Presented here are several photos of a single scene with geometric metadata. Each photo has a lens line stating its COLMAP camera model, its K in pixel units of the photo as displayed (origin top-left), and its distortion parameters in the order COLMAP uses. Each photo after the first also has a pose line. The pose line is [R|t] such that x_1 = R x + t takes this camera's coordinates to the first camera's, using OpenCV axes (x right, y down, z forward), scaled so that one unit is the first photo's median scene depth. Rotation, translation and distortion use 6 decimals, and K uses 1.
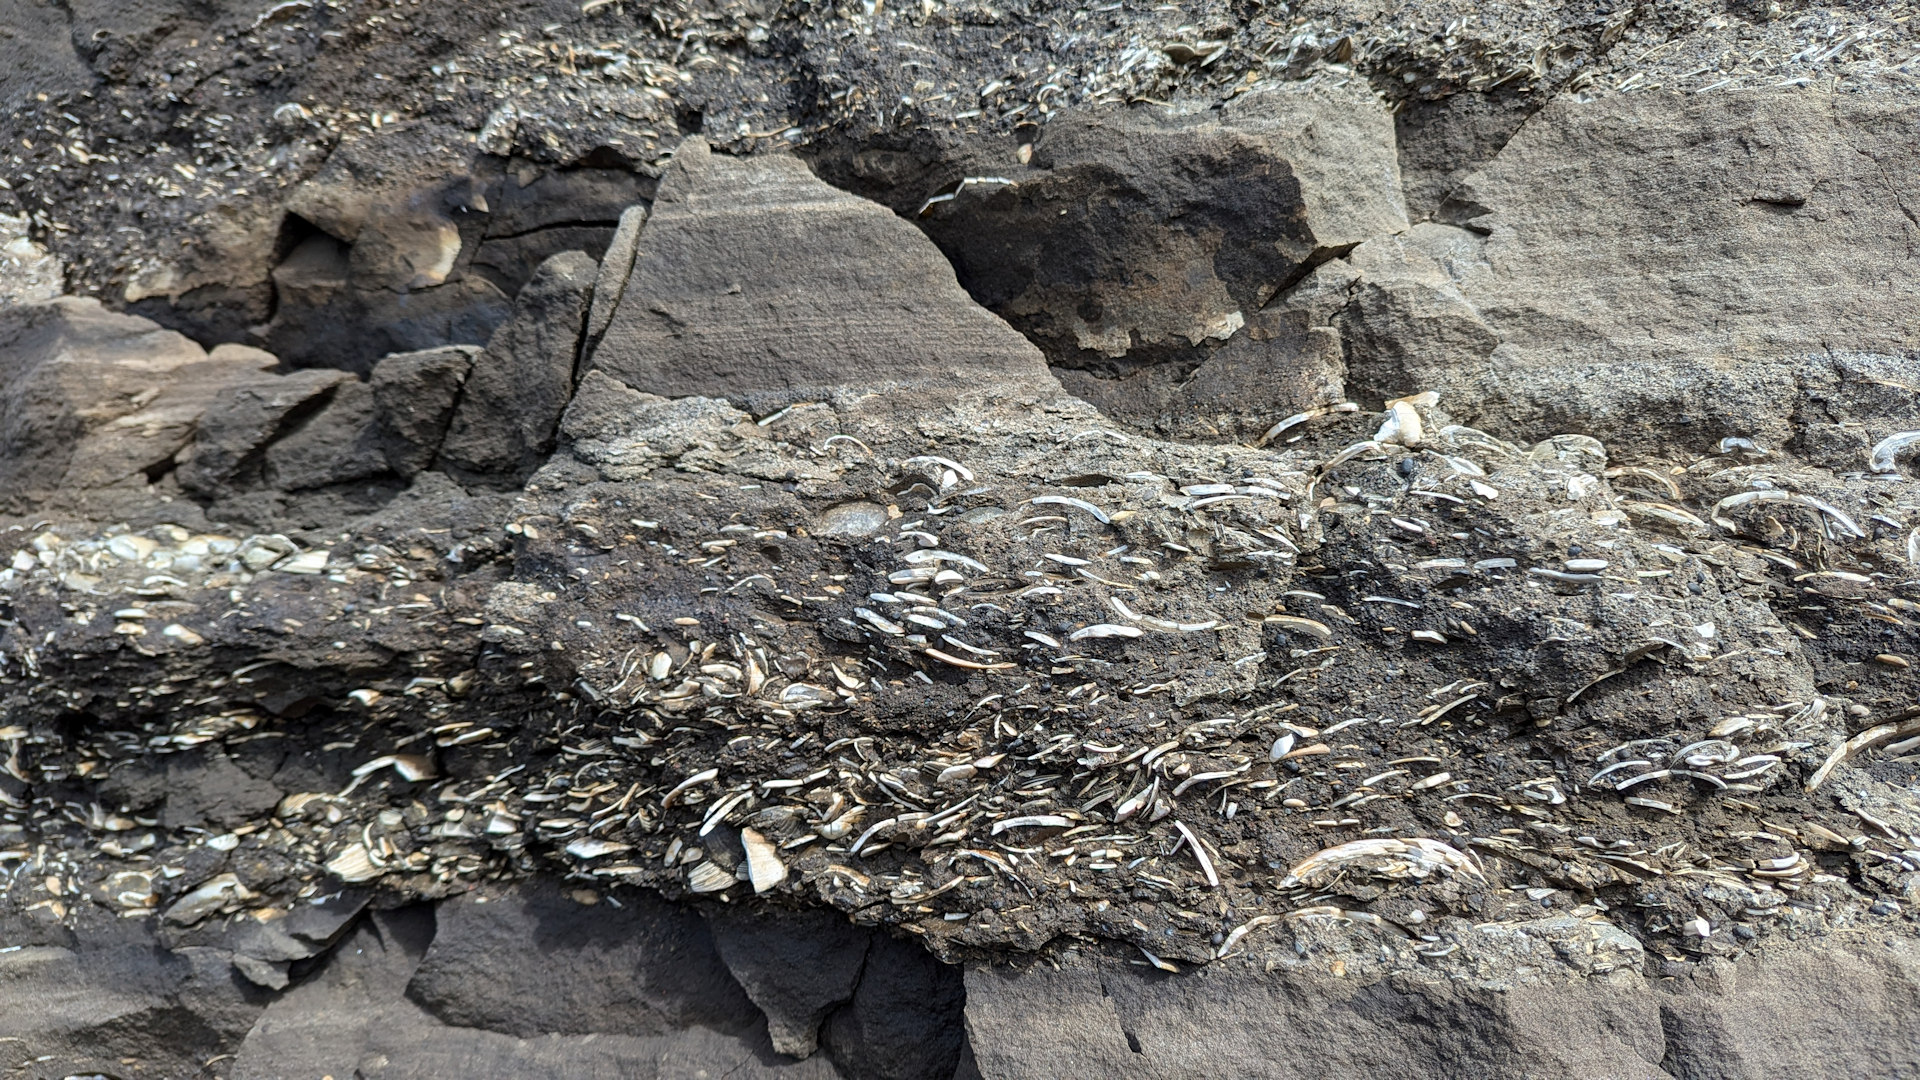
lens RADIAL K [[1321.0, 0, 995.6], [0, 1321.0, 586.2], [0, 0, 1]] dist [-0.000392, -0.017112]
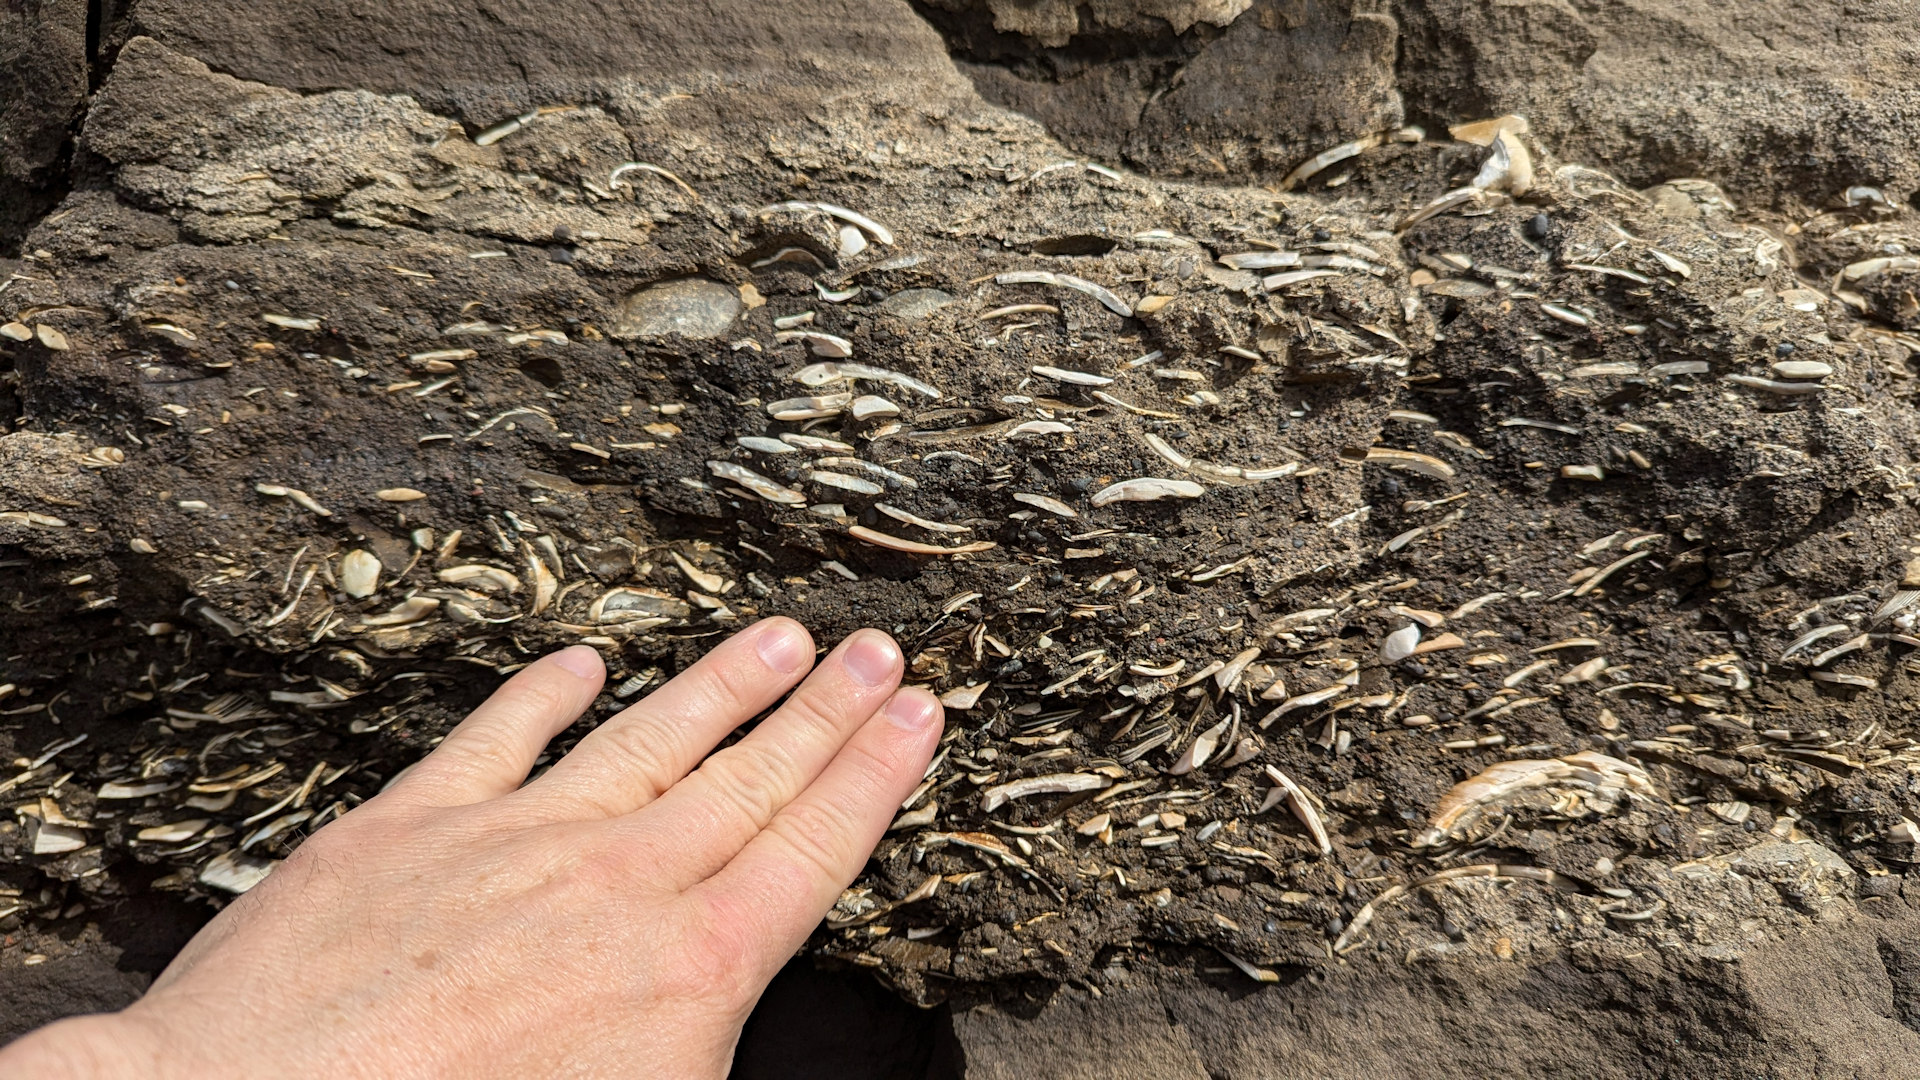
lens RADIAL K [[1321.0, 0, 960.2], [0, 1321.0, 529.0], [0, 0, 1]] dist [-0.000392, -0.017112]
pose [[0.944267, -0.076793, 0.320099, -0.206469], [0.021170, 0.984562, 0.173750, -0.058927], [-0.328500, -0.157290, 0.931315, 0.414307]]
